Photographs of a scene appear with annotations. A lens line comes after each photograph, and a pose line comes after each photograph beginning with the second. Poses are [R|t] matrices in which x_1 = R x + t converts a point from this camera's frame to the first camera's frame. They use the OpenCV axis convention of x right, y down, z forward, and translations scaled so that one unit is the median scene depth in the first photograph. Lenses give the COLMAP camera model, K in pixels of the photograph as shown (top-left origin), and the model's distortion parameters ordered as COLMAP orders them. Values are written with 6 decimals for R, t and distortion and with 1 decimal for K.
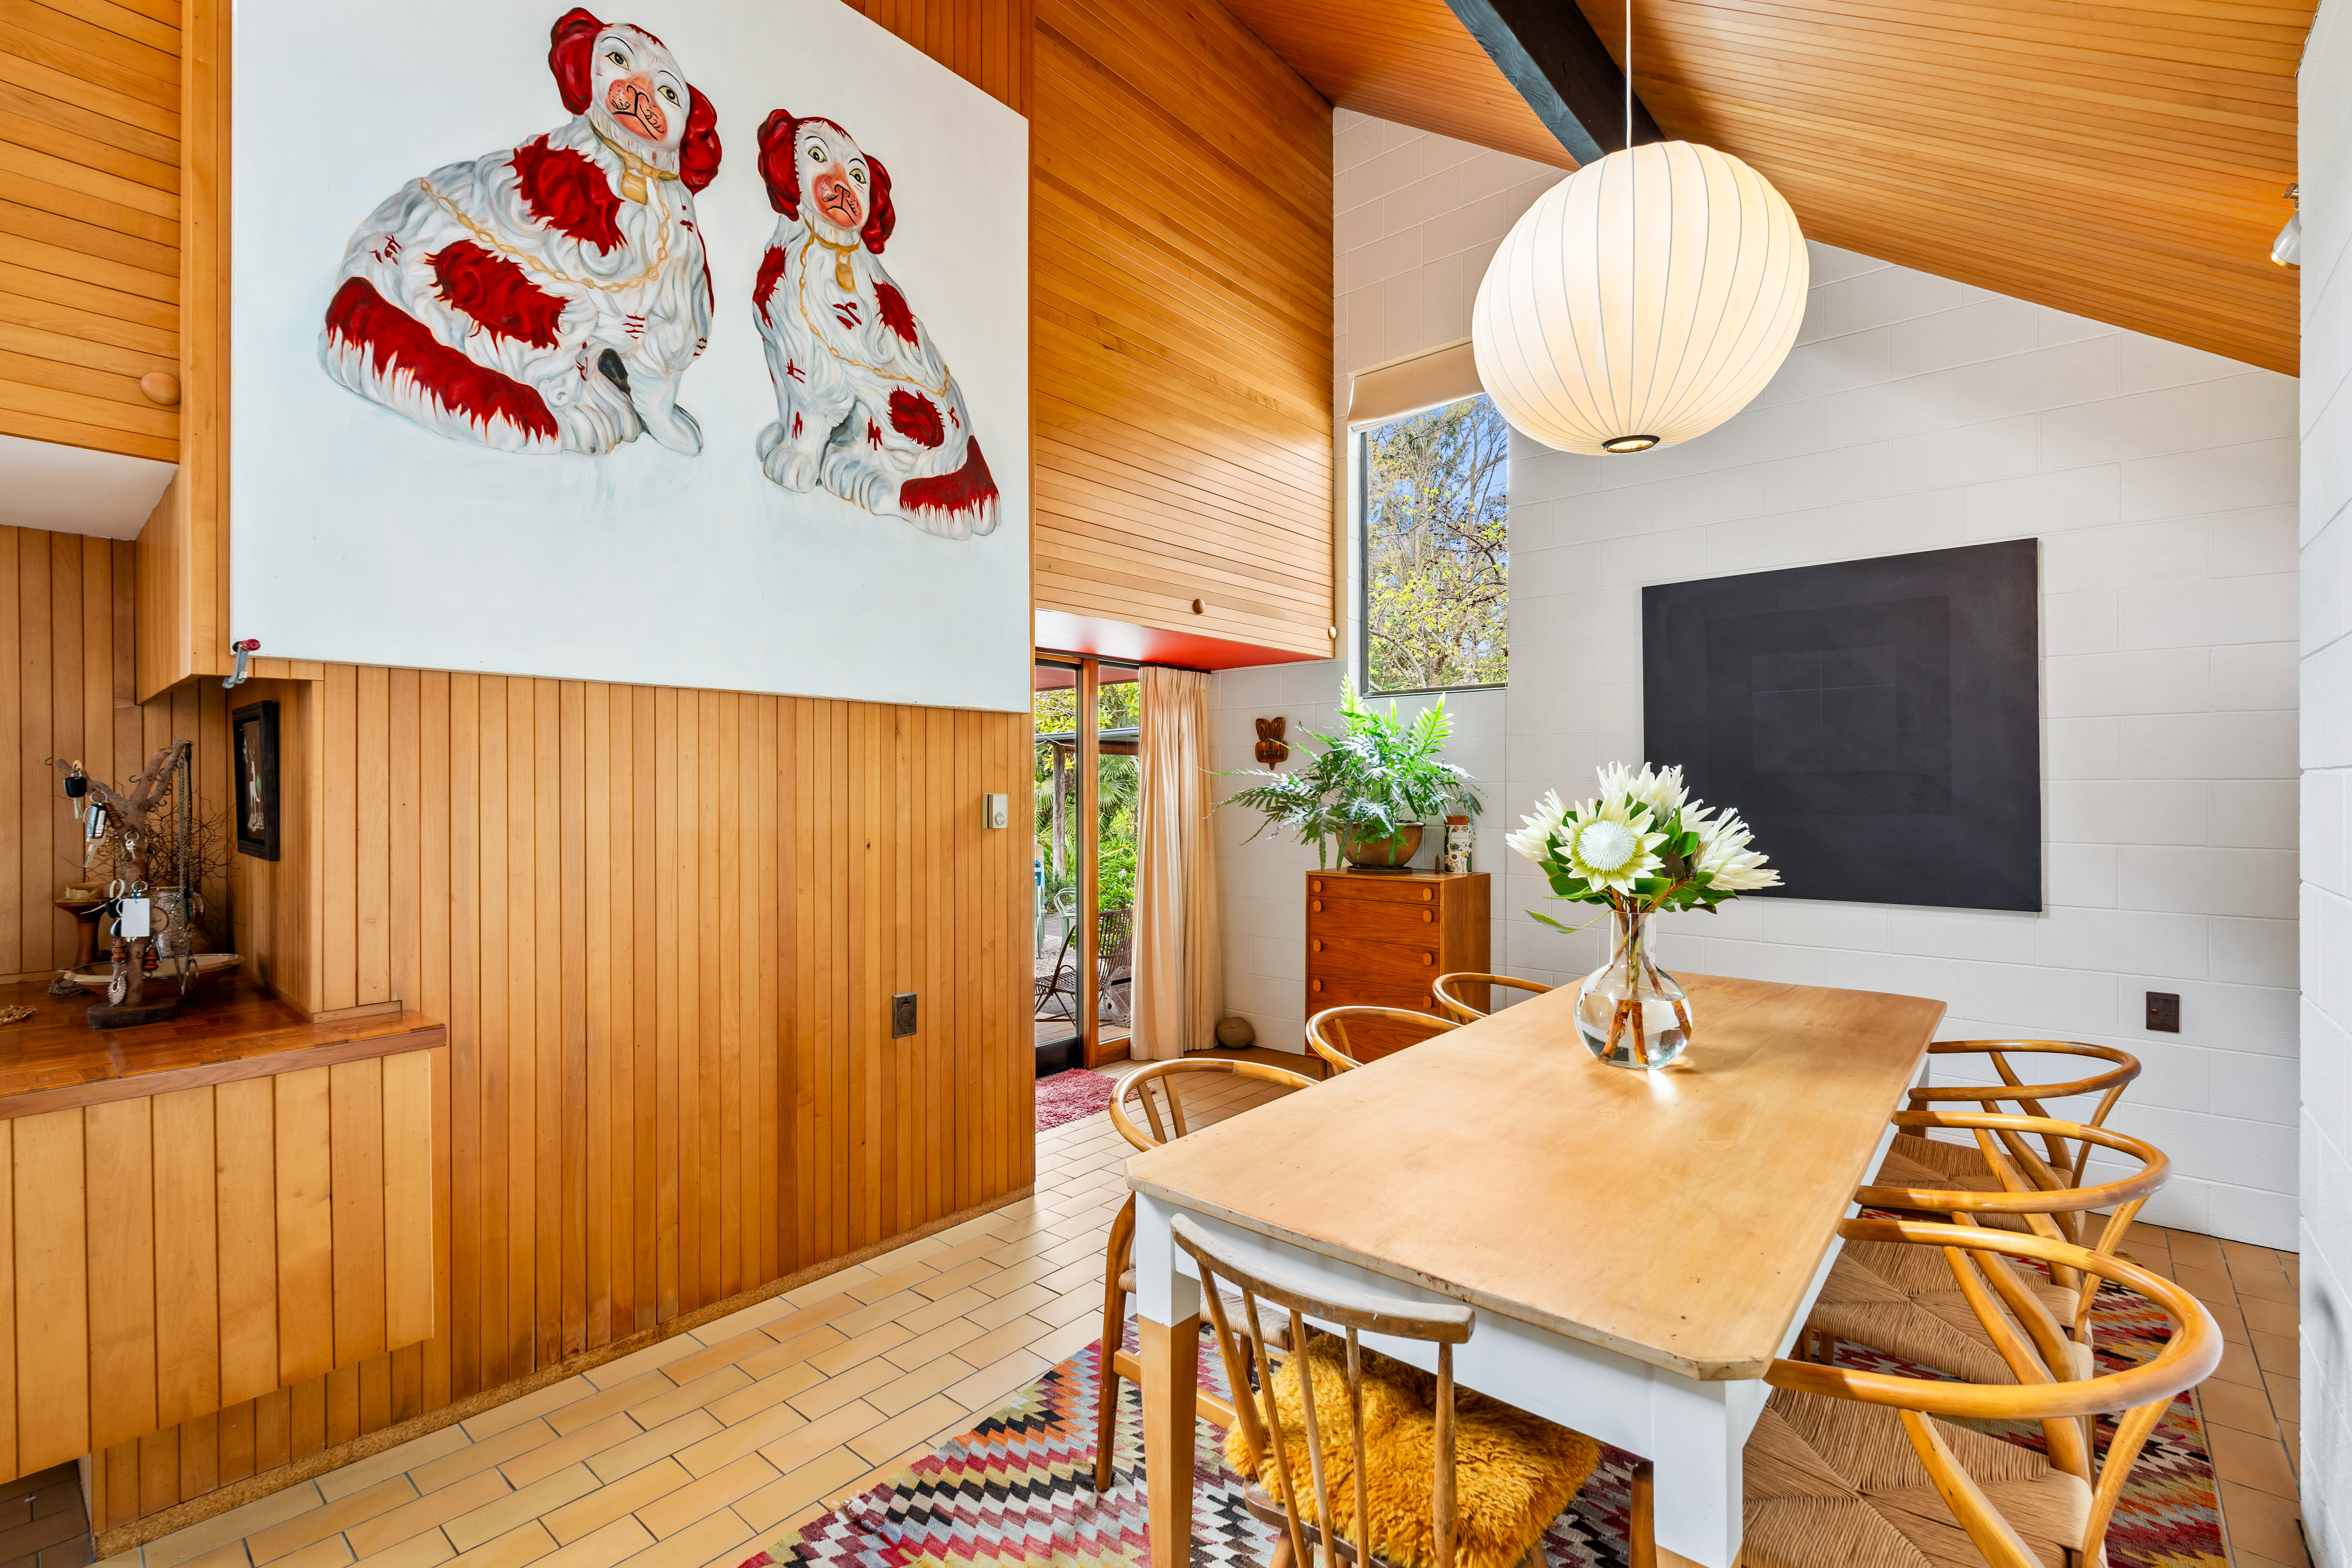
lens RADIAL K [[1030.7, 0, 1184.8], [0, 1030.7, 776.5], [0, 0, 1]] dist [-0.001656, 0.000632]
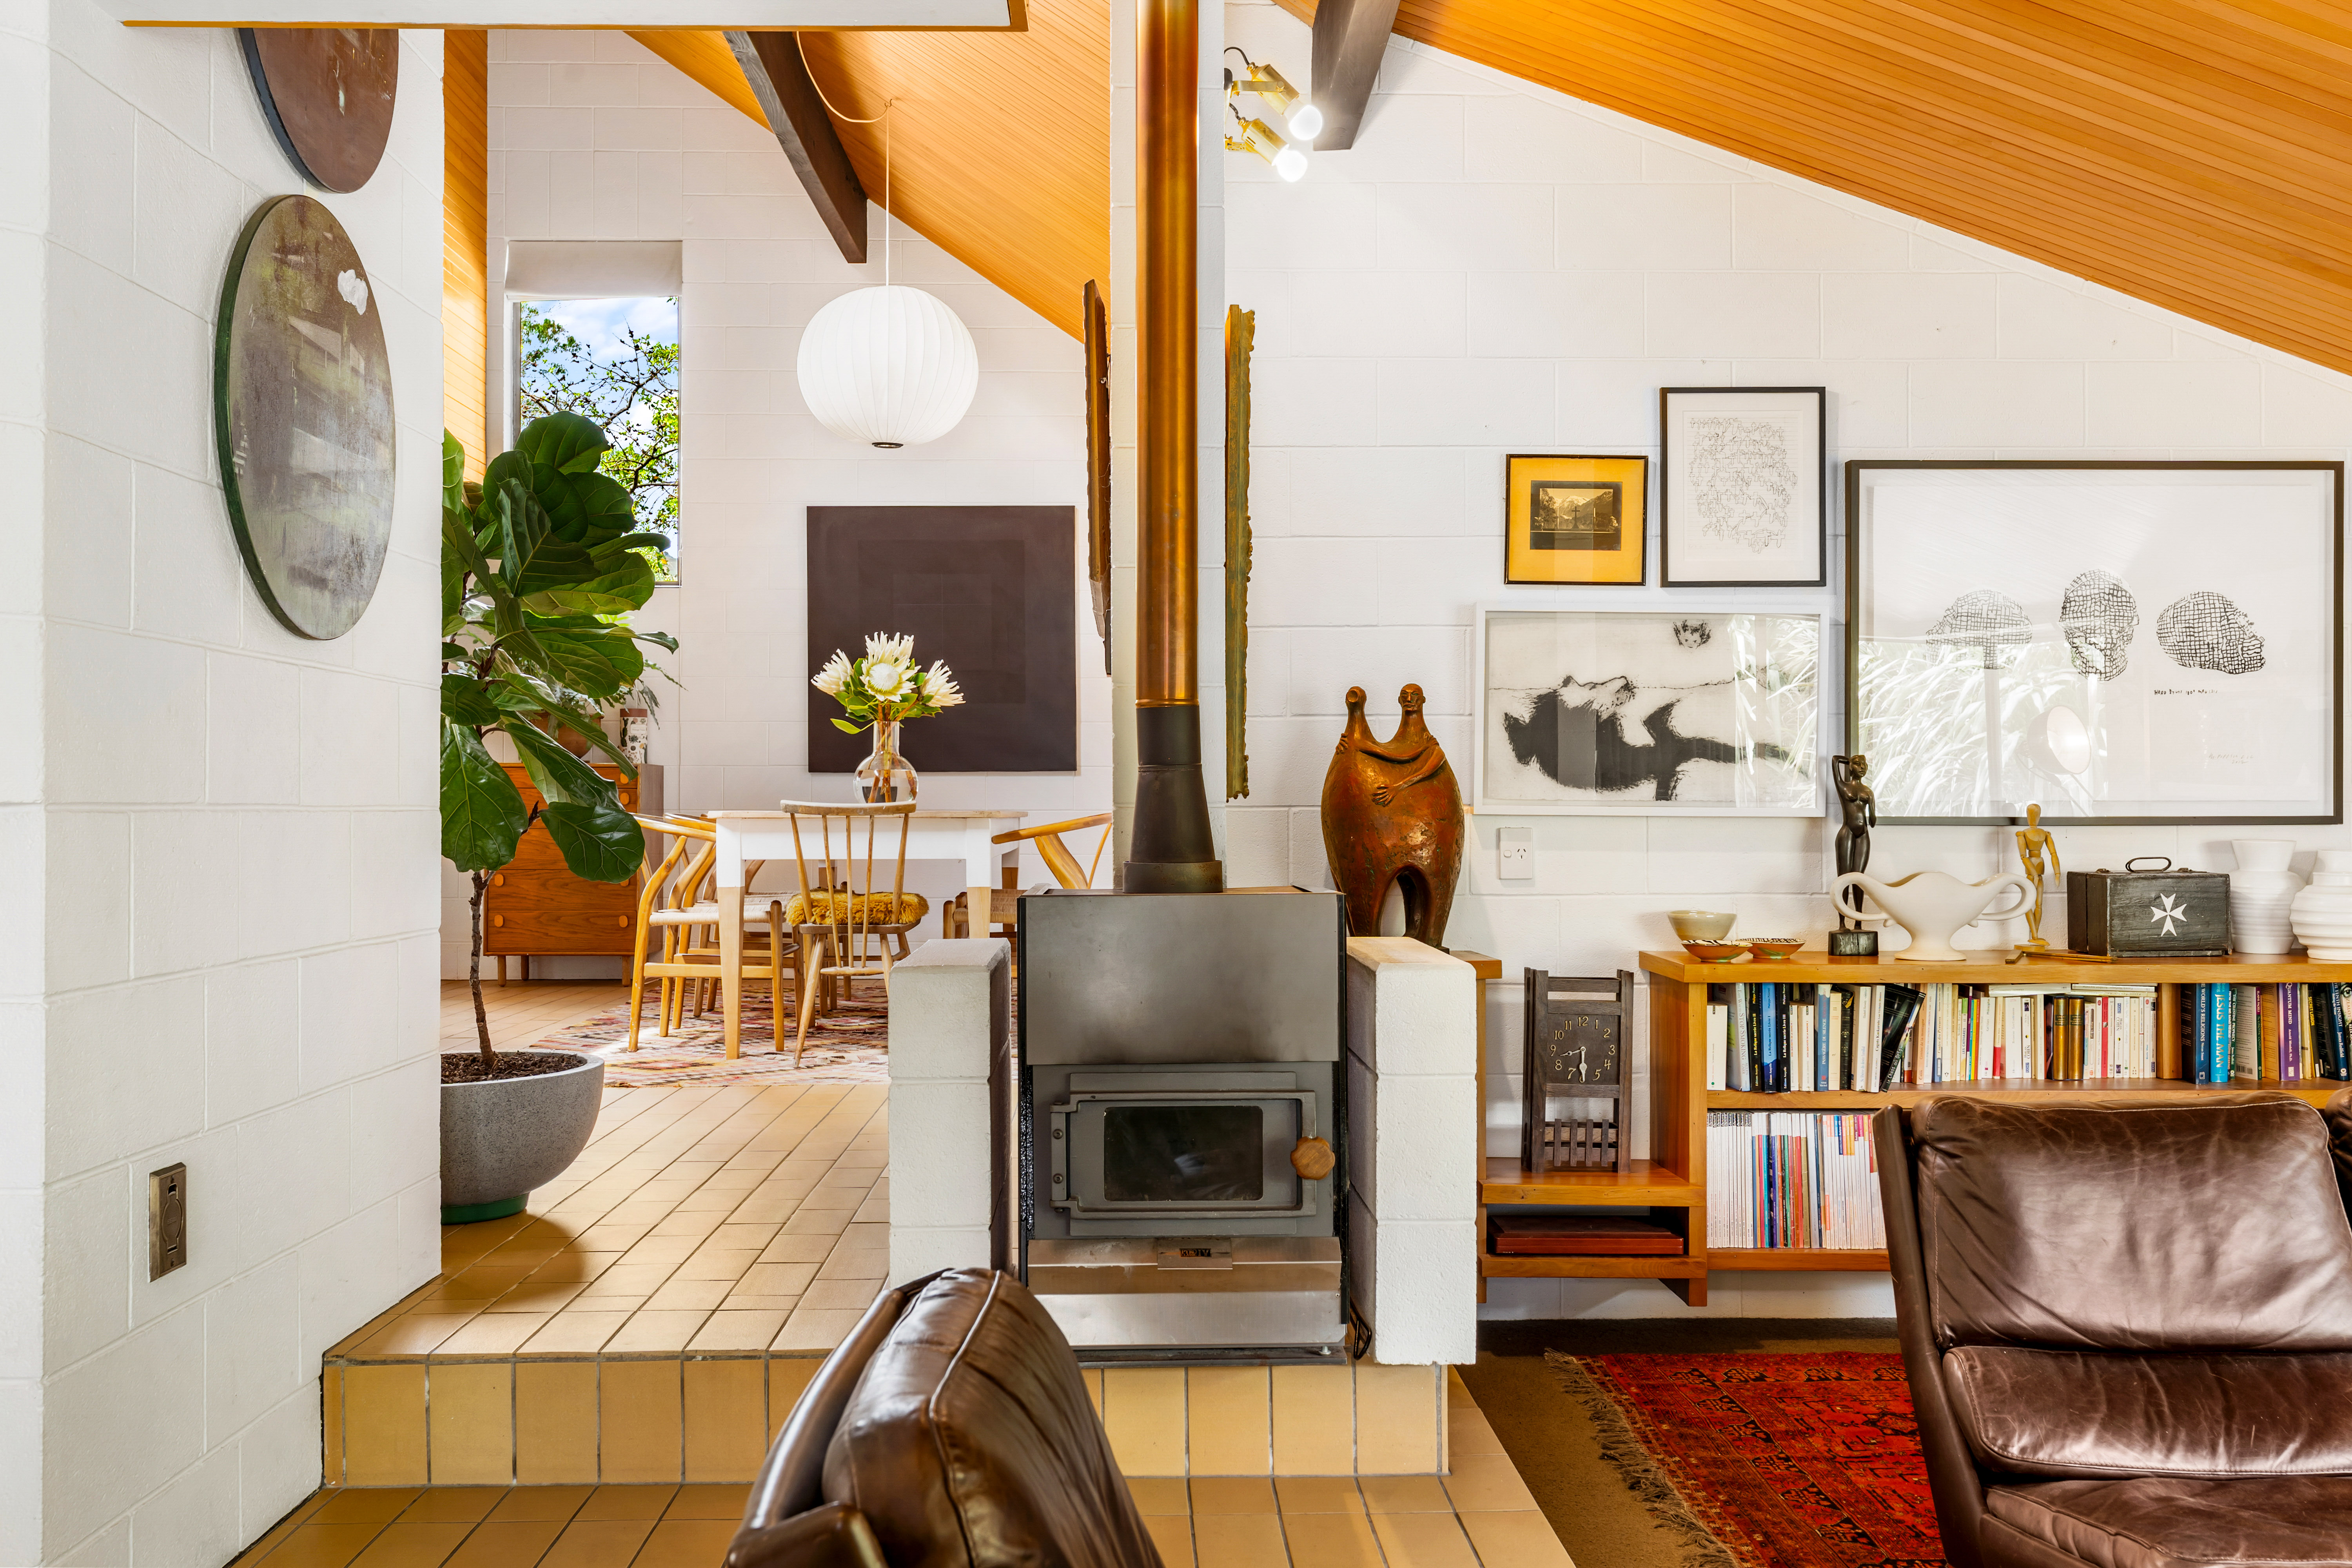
lens RADIAL K [[2108.5, 0, 1175.1], [0, 2108.5, 786.9], [0, 0, 1]] dist [-0.001275, -0.000132]
pose [[0.741515, 0.005266, 0.670915, -0.809547], [-0.005424, 0.999984, -0.001855, 0.127813], [-0.670914, -0.002264, 0.741532, -0.991257]]
